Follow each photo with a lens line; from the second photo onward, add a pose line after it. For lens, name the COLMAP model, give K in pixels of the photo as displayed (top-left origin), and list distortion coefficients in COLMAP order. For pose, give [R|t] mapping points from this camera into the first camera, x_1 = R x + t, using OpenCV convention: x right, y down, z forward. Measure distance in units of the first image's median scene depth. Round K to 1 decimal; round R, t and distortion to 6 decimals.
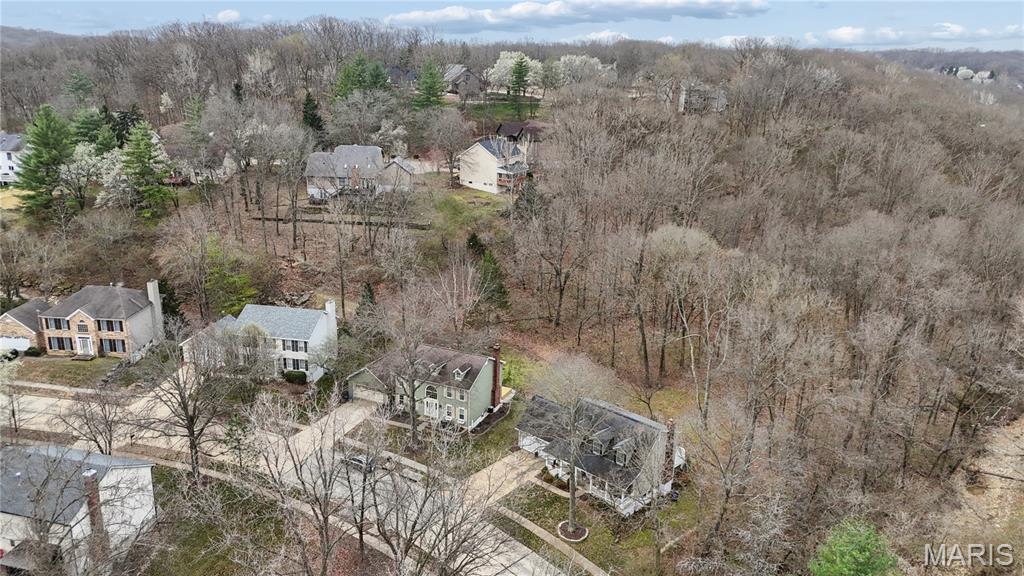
lens RADIAL K [[717.5, 0, 515.6], [0, 717.5, 284.7], [0, 0, 1]] dist [0.007636, -0.001397]
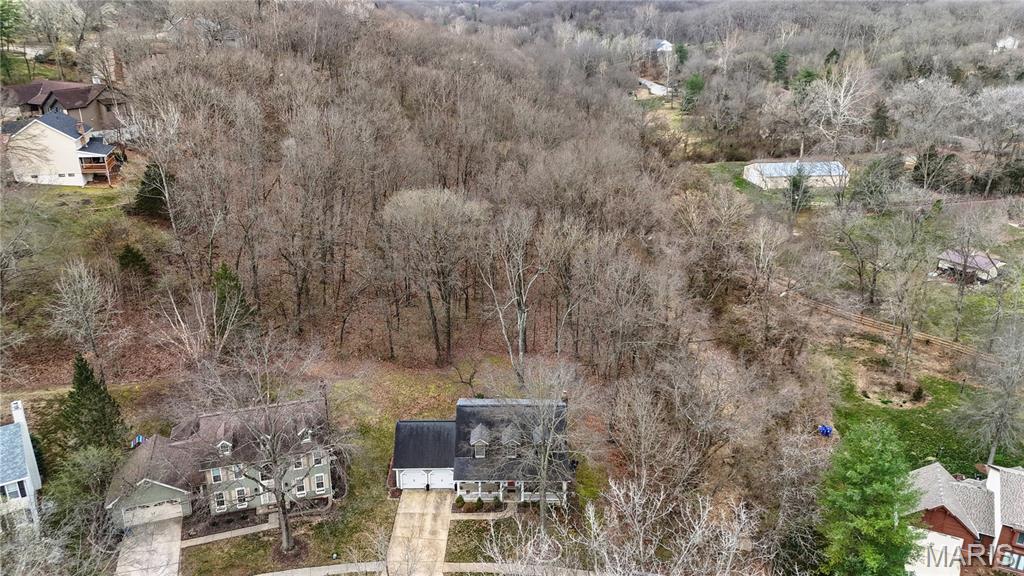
lens RADIAL K [[717.5, 0, 511.5], [0, 717.5, 292.9], [0, 0, 1]] dist [0.007636, -0.001397]
pose [[0.741922, -0.267984, 0.614602, -0.186067], [0.208713, 0.963417, 0.168128, -0.054196], [-0.637174, 0.003538, 0.770712, 0.154168]]
